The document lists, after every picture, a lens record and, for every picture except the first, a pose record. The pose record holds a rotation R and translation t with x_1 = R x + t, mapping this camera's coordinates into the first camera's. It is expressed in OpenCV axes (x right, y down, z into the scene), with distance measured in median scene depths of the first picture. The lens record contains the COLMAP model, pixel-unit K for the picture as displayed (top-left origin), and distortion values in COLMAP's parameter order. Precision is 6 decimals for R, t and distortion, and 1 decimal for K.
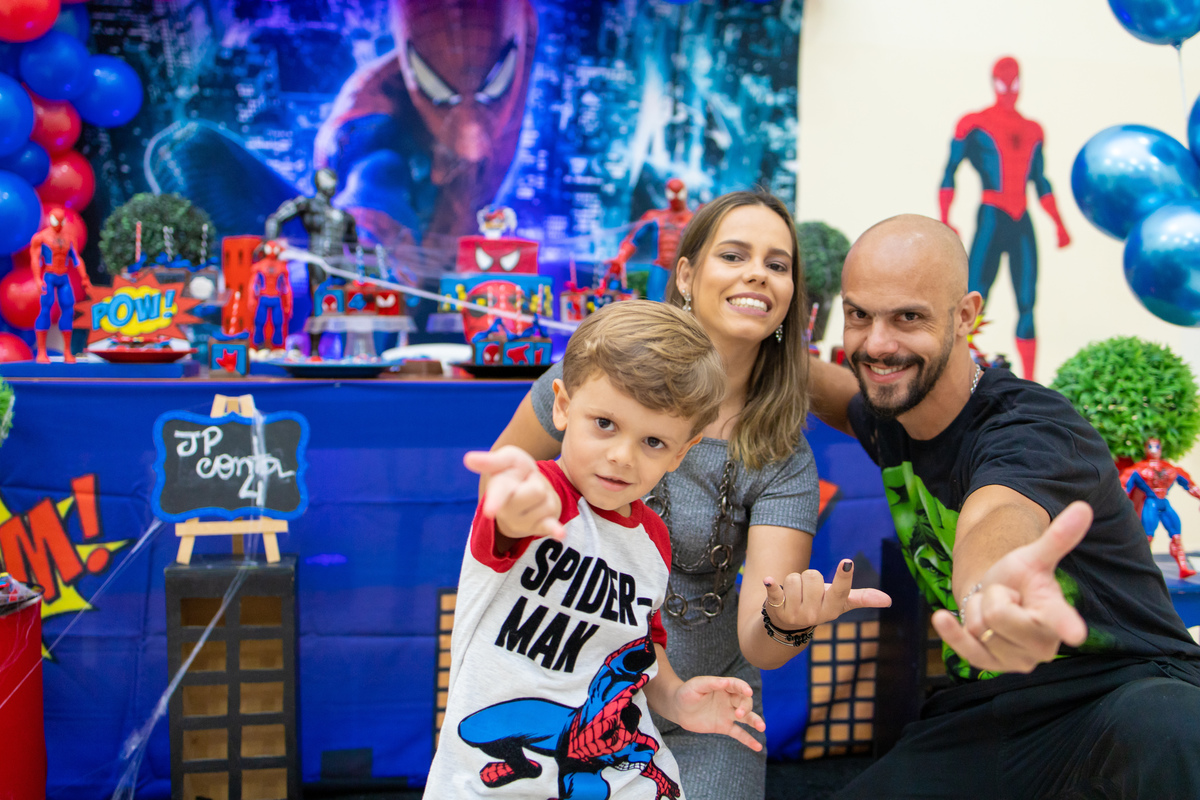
lens RADIAL K [[1192.3, 0, 586.7], [0, 1192.3, 385.2], [0, 0, 1]] dist [0.019345, 0.000000]
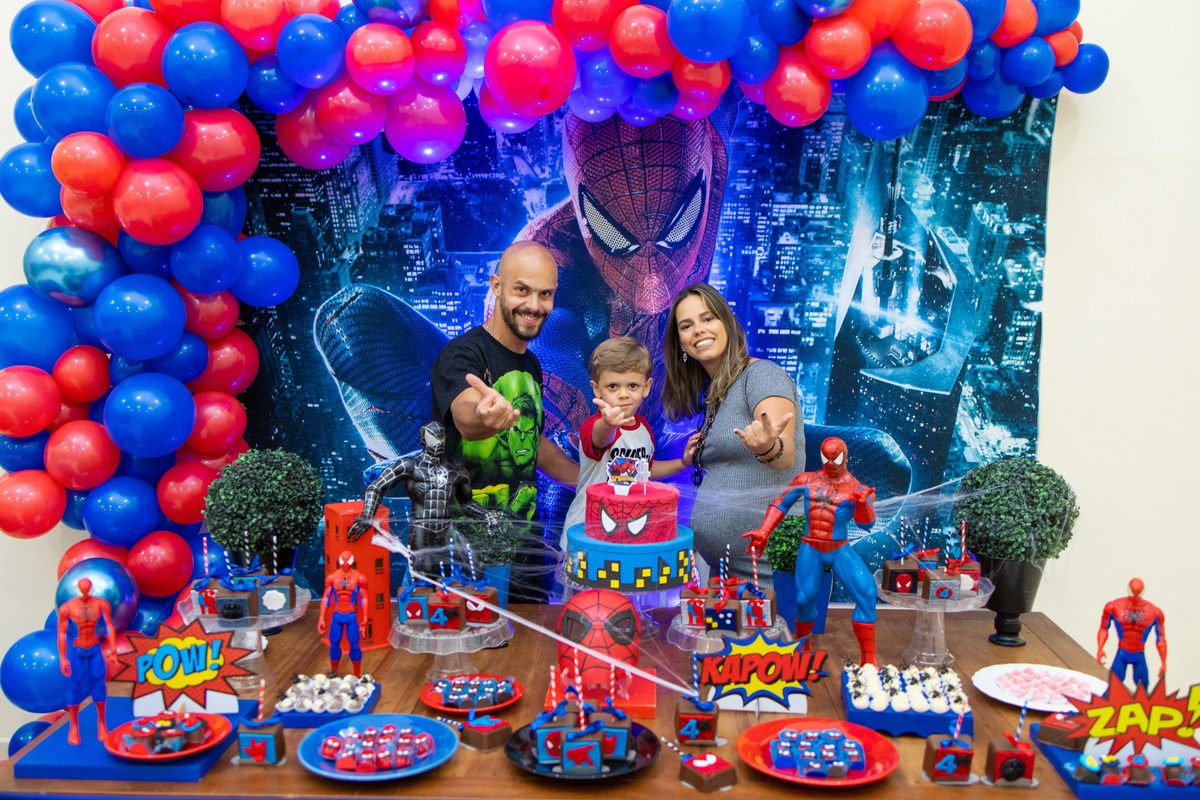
lens RADIAL K [[1192.3, 0, 591.7], [0, 1192.3, 405.3], [0, 0, 1]] dist [0.019345, 0.000000]
pose [[0.969155, 0.019009, -0.245718, 0.108535], [-0.003567, 0.997999, 0.063137, -0.231146], [0.246426, -0.060313, 0.967283, 0.146743]]
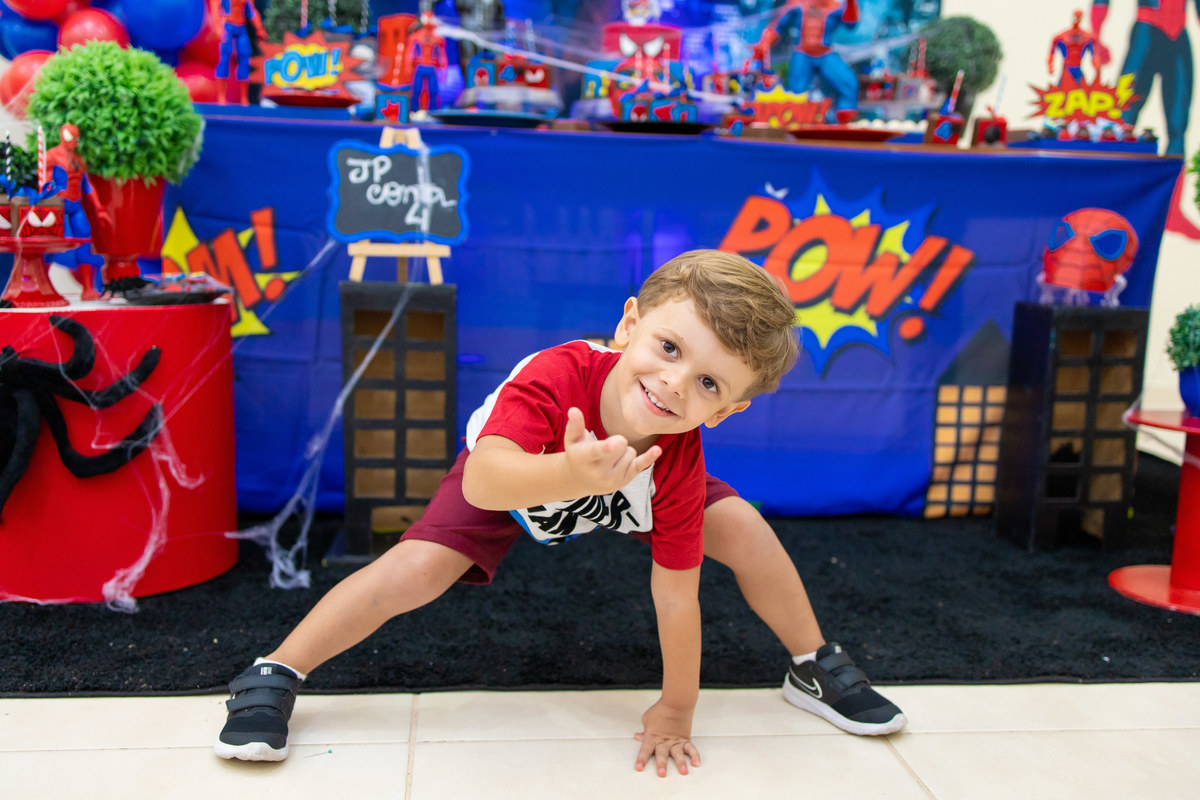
lens RADIAL K [[1192.3, 0, 598.7], [0, 1192.3, 373.0], [0, 0, 1]] dist [0.019345, 0.000000]
pose [[0.995573, 0.033782, -0.087711, -0.011101], [-0.025565, 0.995321, 0.093175, 0.074099], [0.090448, -0.090521, 0.991779, -0.038185]]
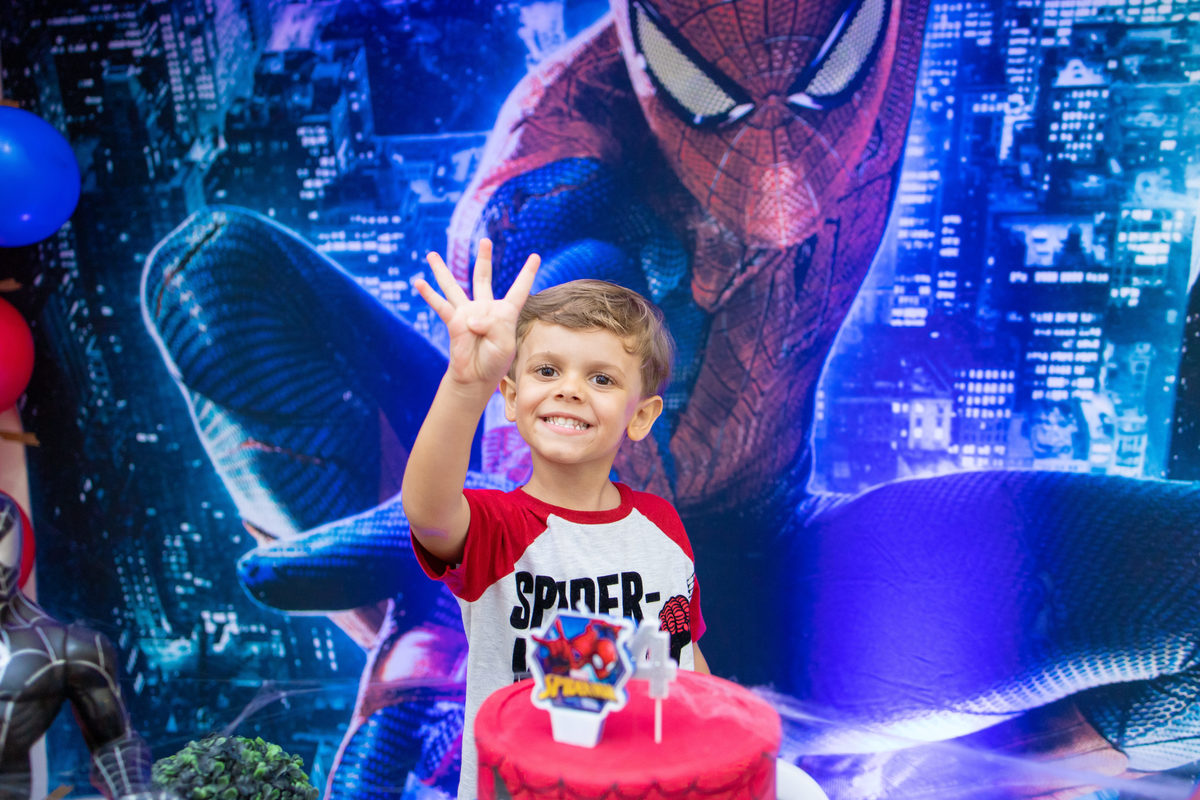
lens RADIAL K [[1192.3, 0, 597.2], [0, 1192.3, 405.7], [0, 0, 1]] dist [0.019345, 0.000000]
pose [[0.914369, 0.006706, -0.404827, 0.025663], [0.009366, 0.999245, 0.037707, -0.193448], [0.404774, -0.038270, 0.913615, 0.748728]]
